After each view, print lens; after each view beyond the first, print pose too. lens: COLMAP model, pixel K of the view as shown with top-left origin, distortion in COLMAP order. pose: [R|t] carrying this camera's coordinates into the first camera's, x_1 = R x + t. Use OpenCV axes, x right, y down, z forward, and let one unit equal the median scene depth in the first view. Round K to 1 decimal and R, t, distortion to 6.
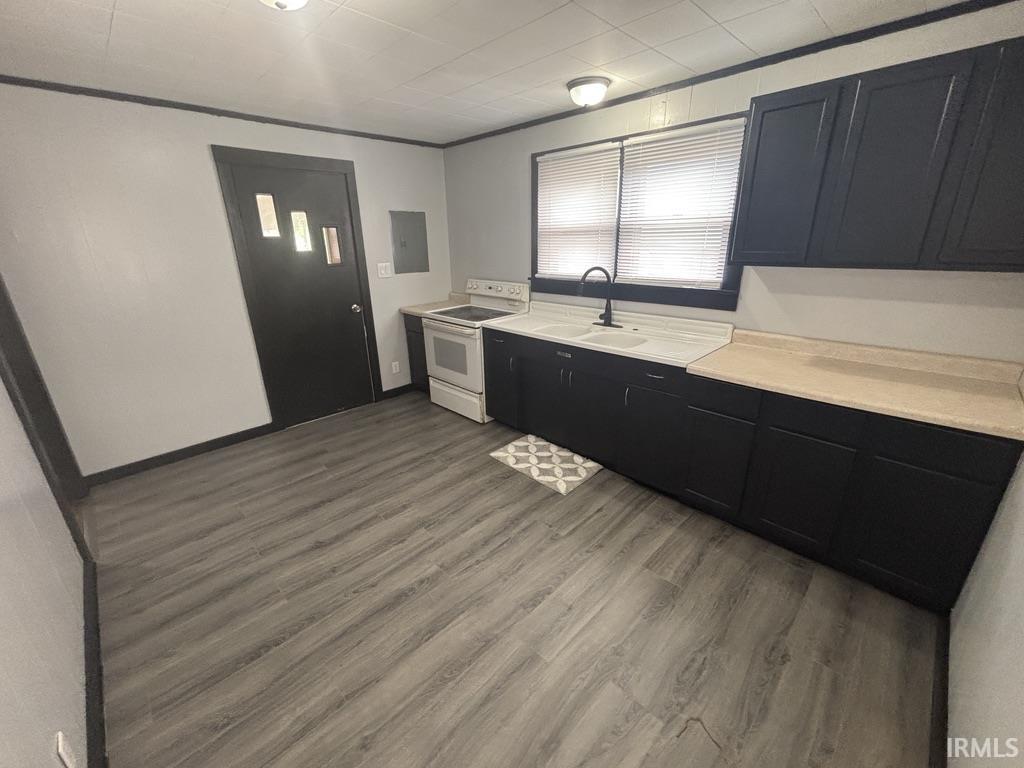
lens RADIAL K [[415.7, 0, 515.7], [0, 415.7, 383.8], [0, 0, 1]] dist [0.003916, -0.000922]
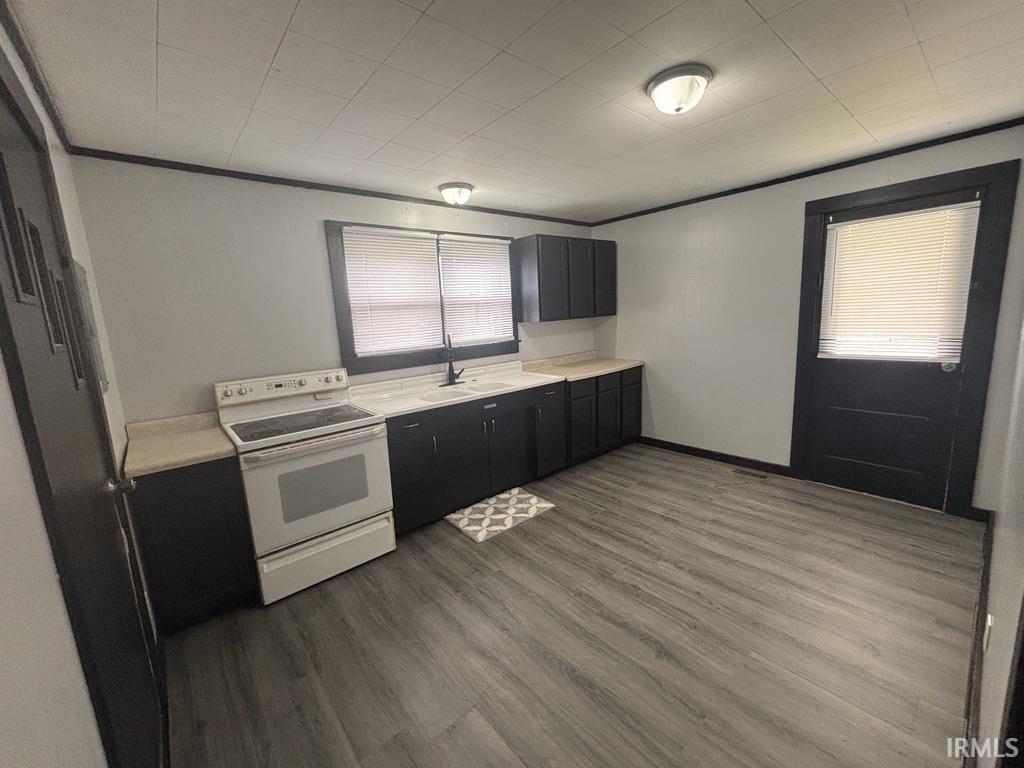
lens RADIAL K [[415.7, 0, 508.4], [0, 415.7, 381.0], [0, 0, 1]] dist [0.003916, -0.000922]
pose [[0.079088, -0.153663, 0.984953, -0.923939], [0.380017, 0.918086, 0.112717, -0.229339], [-0.921592, 0.365385, 0.131005, 0.748261]]
